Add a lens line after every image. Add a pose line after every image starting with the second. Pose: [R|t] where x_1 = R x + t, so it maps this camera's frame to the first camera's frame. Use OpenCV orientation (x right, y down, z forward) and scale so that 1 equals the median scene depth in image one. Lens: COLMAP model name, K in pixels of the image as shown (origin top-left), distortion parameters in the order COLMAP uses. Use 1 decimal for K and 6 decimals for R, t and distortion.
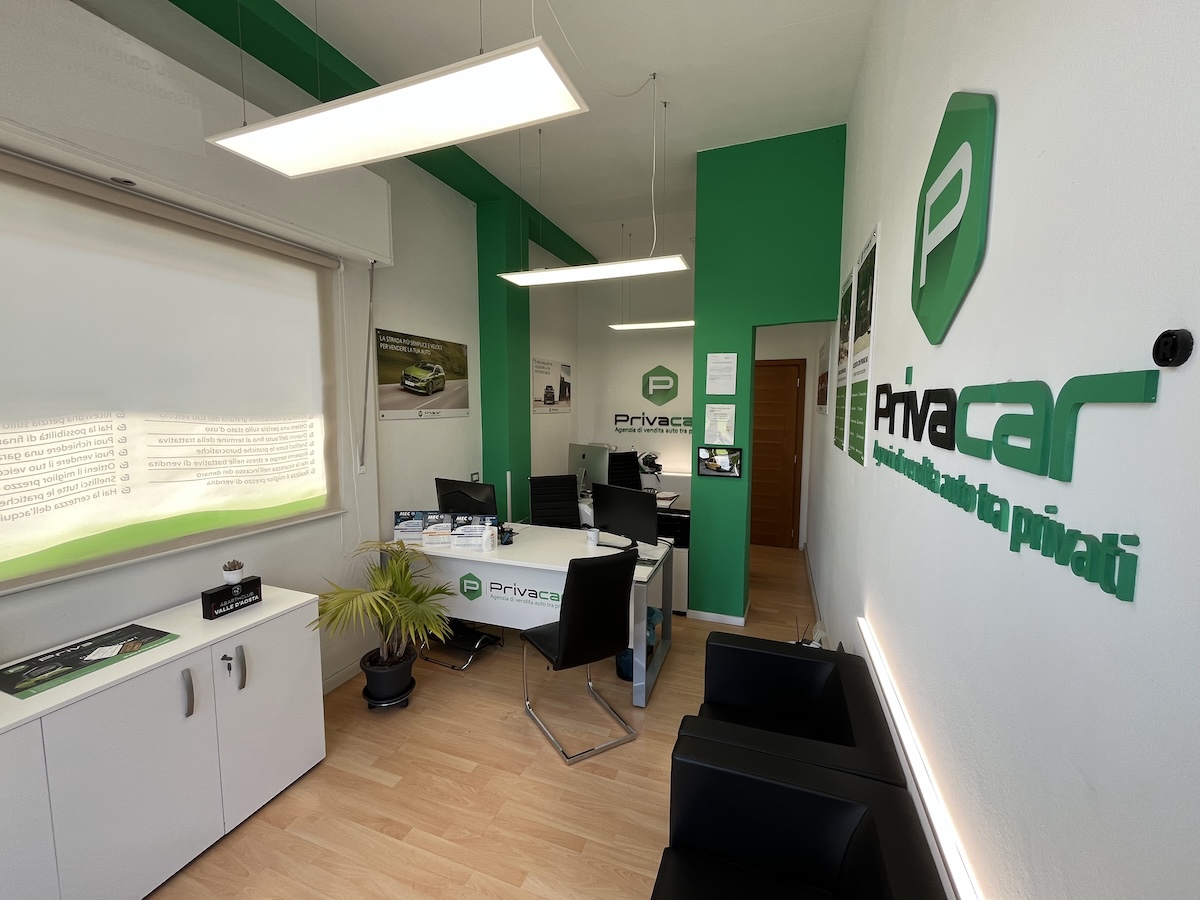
lens RADIAL K [[485.4, 0, 597.6], [0, 485.4, 448.6], [0, 0, 1]] dist [-0.007018, 0.000040]
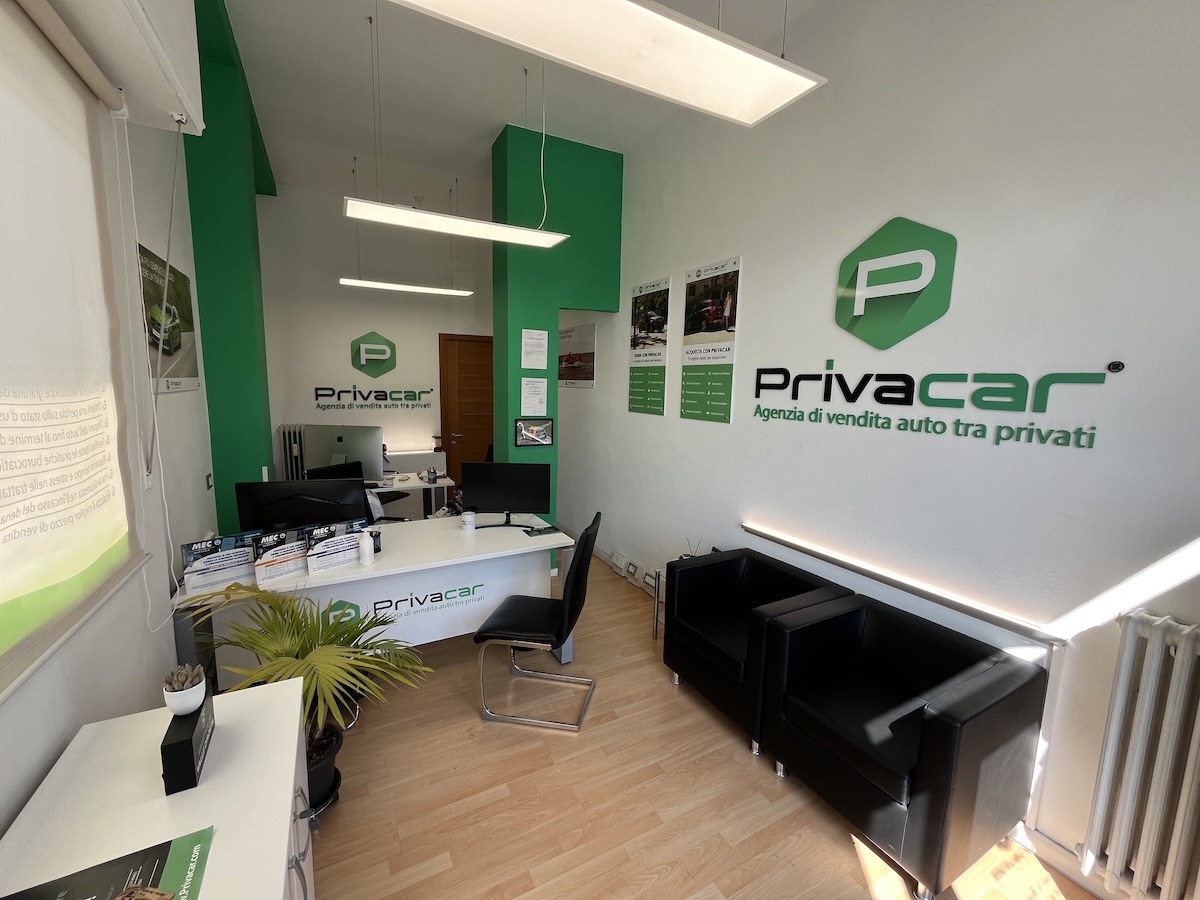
lens RADIAL K [[485.4, 0, 596.8], [0, 485.4, 448.5], [0, 0, 1]] dist [-0.007018, 0.000040]
pose [[0.660284, -0.089385, 0.745677, -0.530204], [0.050414, 0.995928, 0.074742, -0.011065], [-0.749322, -0.011758, 0.662102, 0.213438]]
